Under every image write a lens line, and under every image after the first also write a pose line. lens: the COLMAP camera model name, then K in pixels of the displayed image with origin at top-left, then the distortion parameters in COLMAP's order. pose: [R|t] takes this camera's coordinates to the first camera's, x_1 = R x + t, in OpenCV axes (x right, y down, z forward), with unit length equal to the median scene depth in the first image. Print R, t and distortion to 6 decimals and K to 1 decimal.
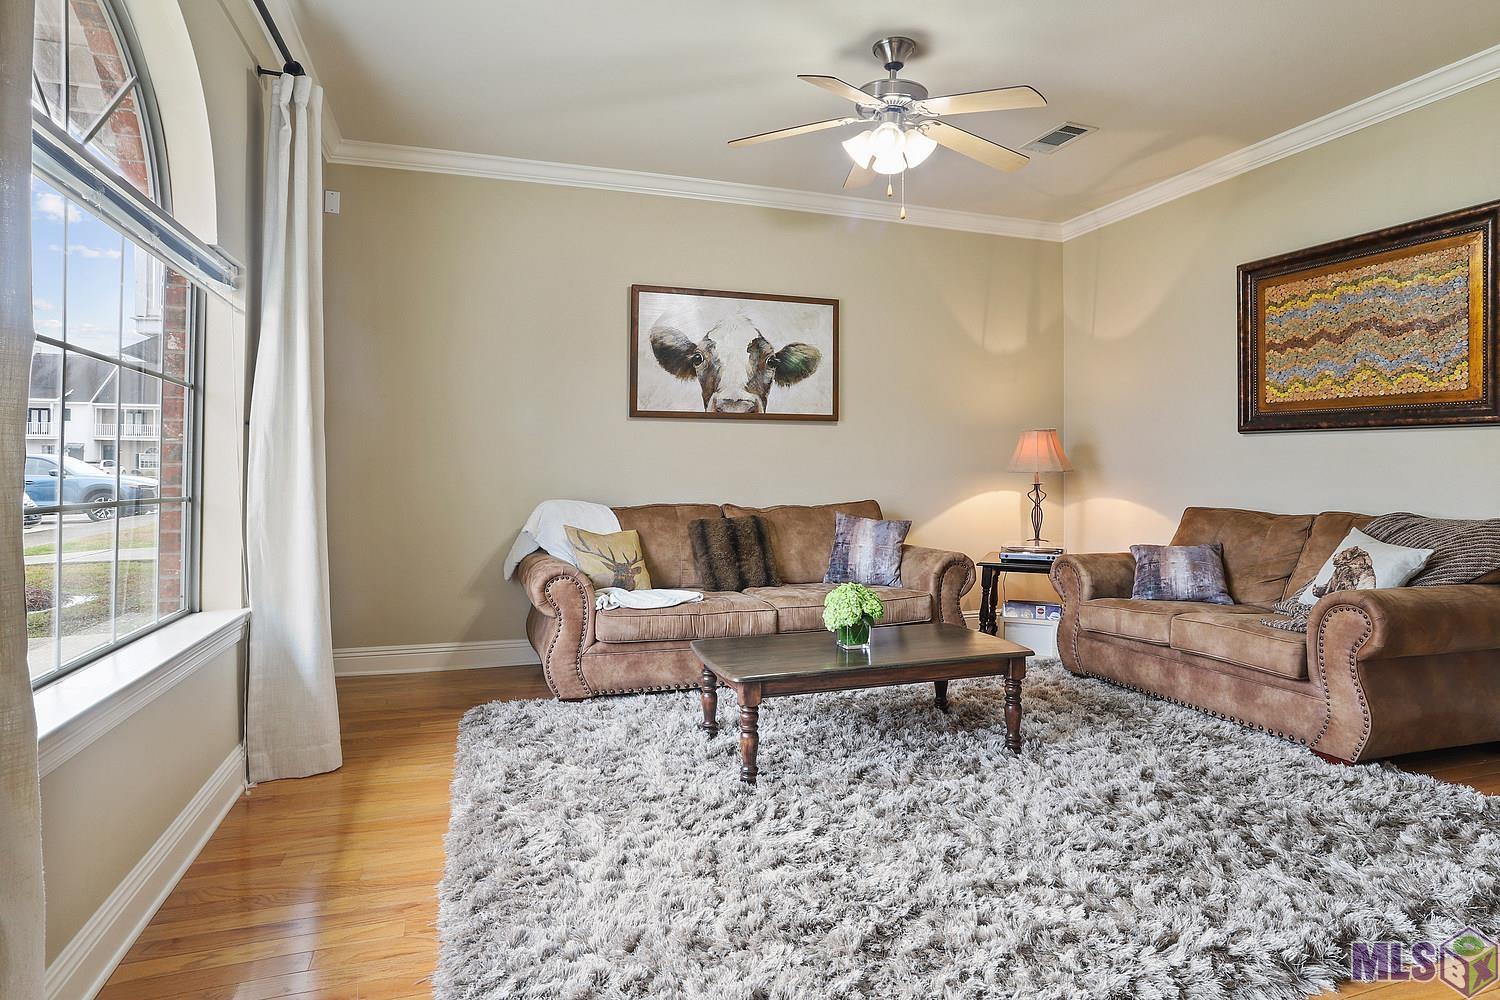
lens RADIAL K [[815.7, 0, 748.5], [0, 815.7, 451.5], [0, 0, 1]] dist [-0.003554, -0.000490]
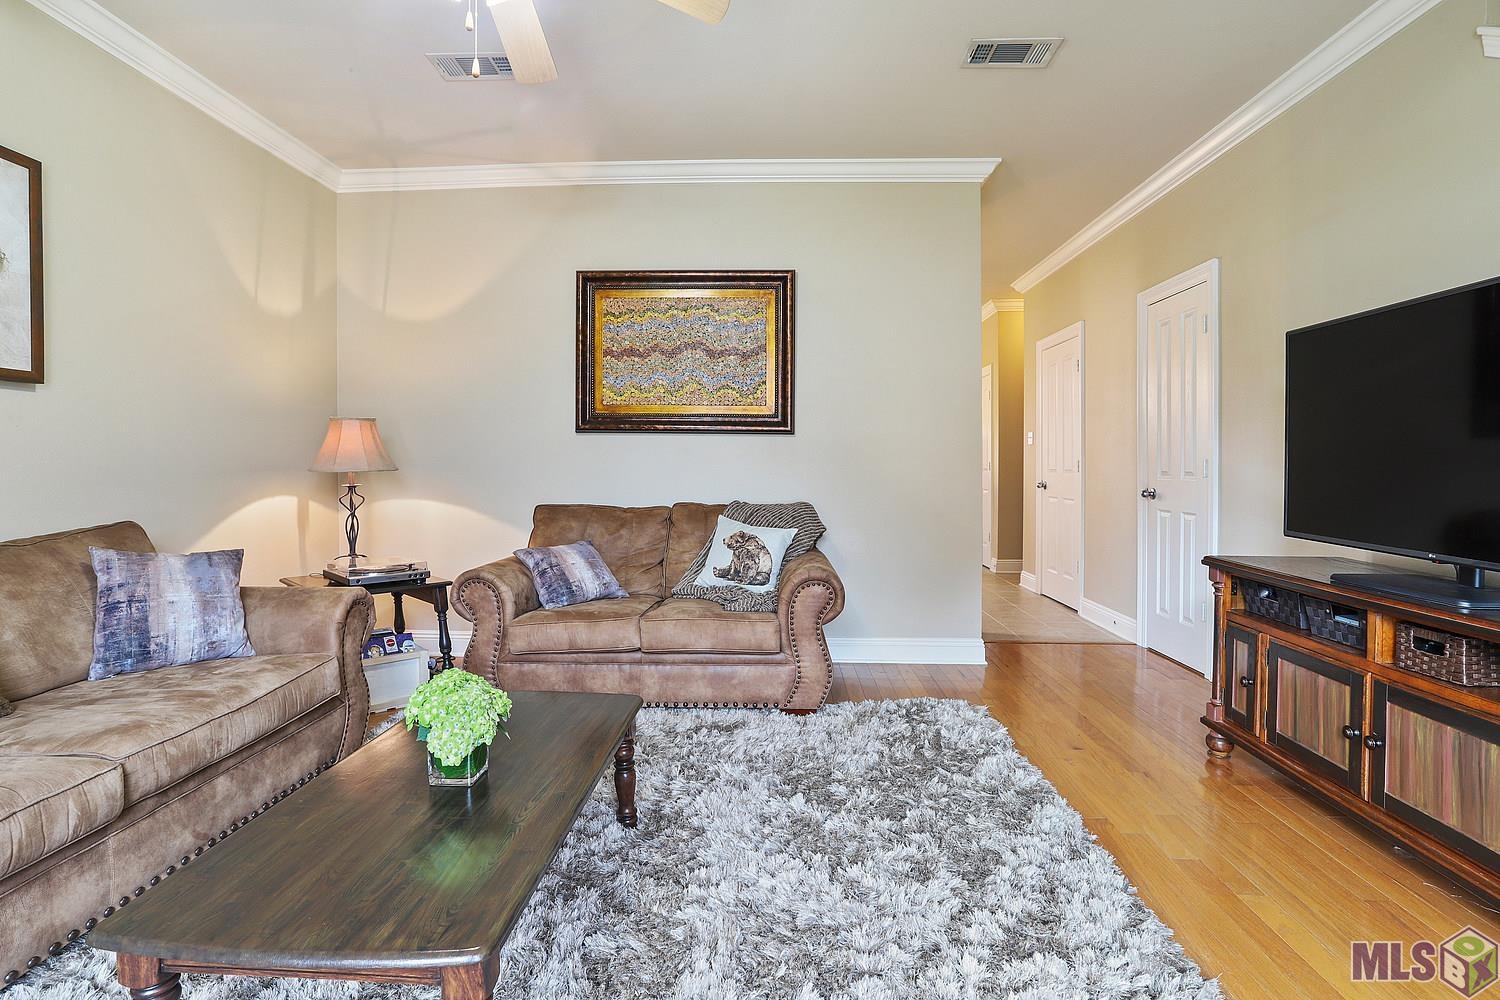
lens RADIAL K [[742.5, 0, 728.8], [0, 742.5, 470.4], [0, 0, 1]] dist [-0.016735, 0.001131]
pose [[0.389614, -0.010461, 0.920919, -0.183183], [-0.017003, 0.999683, 0.018549, 0.005512], [-0.920821, -0.022886, 0.389313, 0.412858]]
